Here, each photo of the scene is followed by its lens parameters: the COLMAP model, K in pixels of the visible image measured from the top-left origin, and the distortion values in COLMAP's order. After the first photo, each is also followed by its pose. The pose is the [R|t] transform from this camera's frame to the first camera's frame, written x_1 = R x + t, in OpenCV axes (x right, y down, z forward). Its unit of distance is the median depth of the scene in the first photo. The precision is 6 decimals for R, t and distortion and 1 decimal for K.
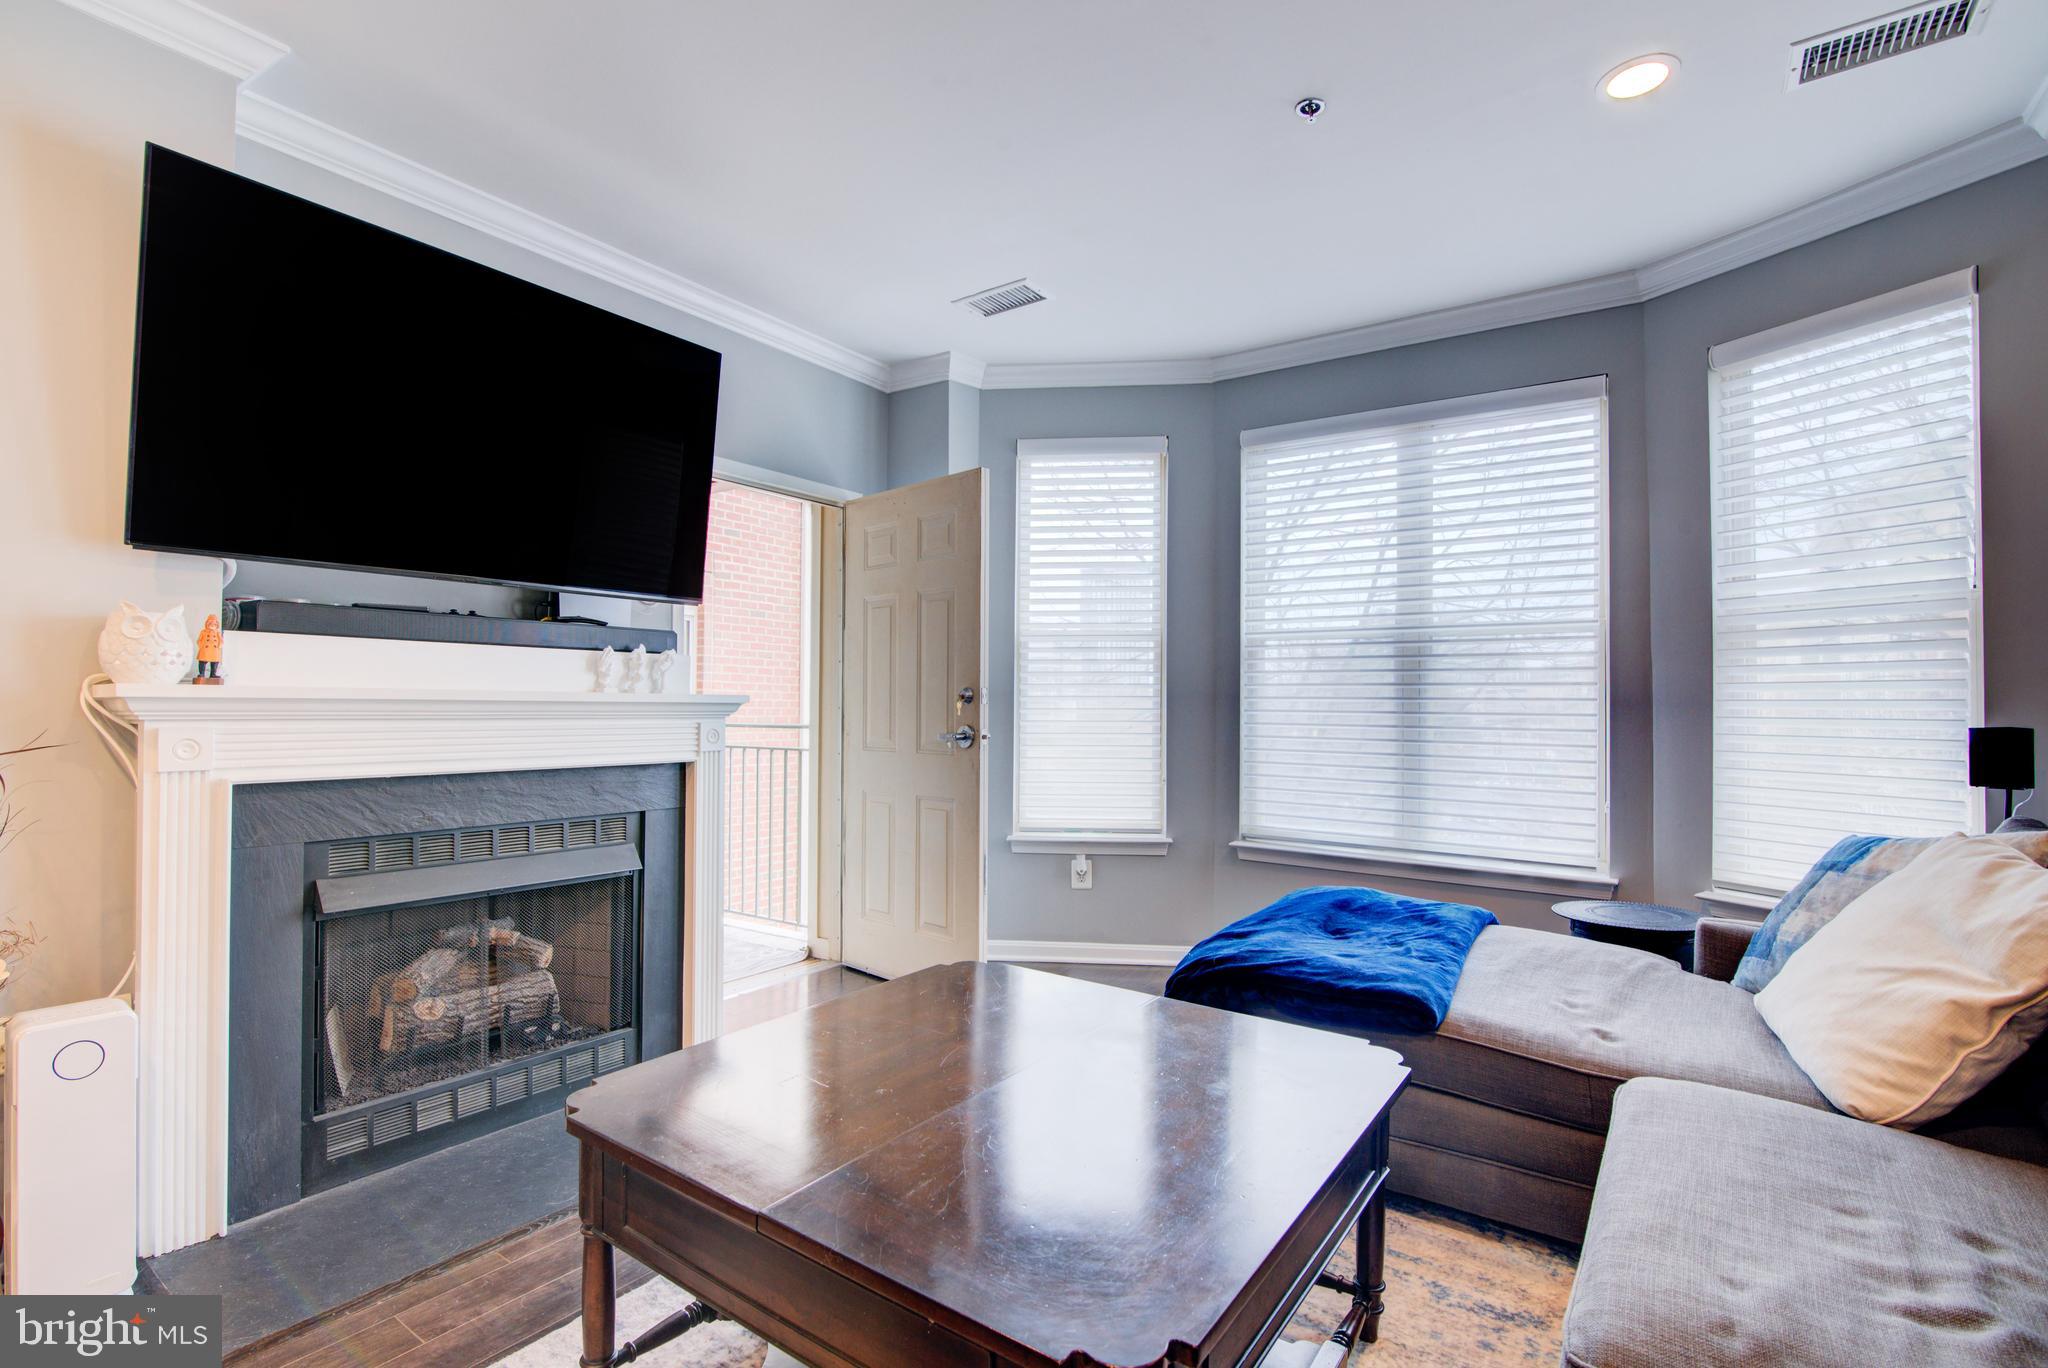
lens RADIAL K [[935.5, 0, 1014.7], [0, 935.5, 686.1], [0, 0, 1]] dist [-0.022914, 0.003183]
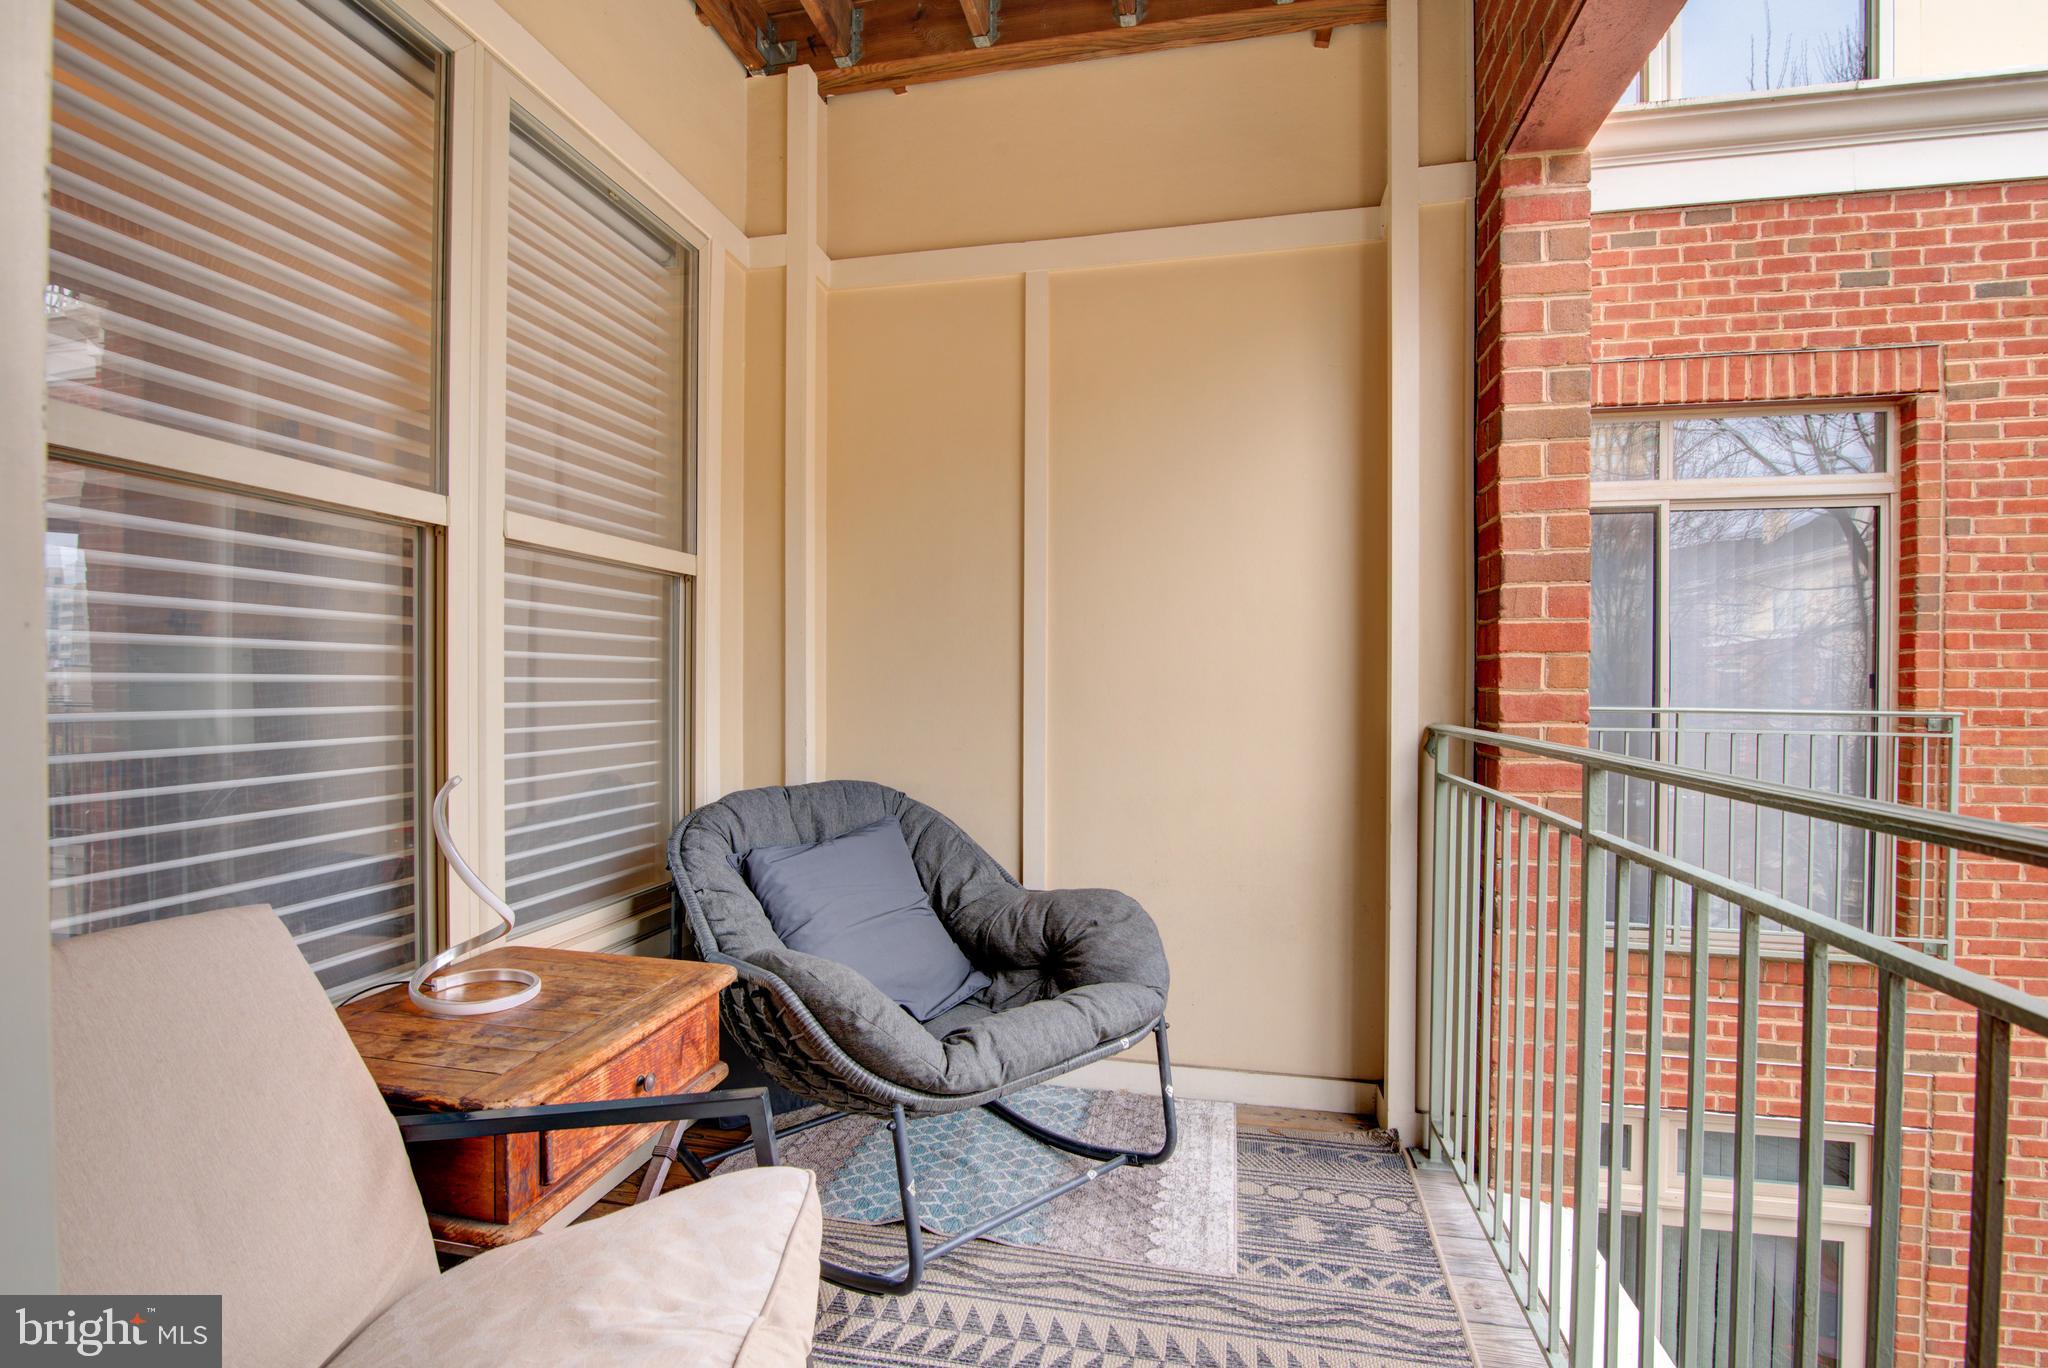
lens RADIAL K [[935.5, 0, 1024.2], [0, 935.5, 687.4], [0, 0, 1]] dist [-0.022914, 0.003183]
pose [[0.395910, 0.002009, -0.918287, -0.261819], [0.016994, 0.999810, 0.009514, 0.026692], [0.918132, -0.019372, 0.395801, 1.165552]]
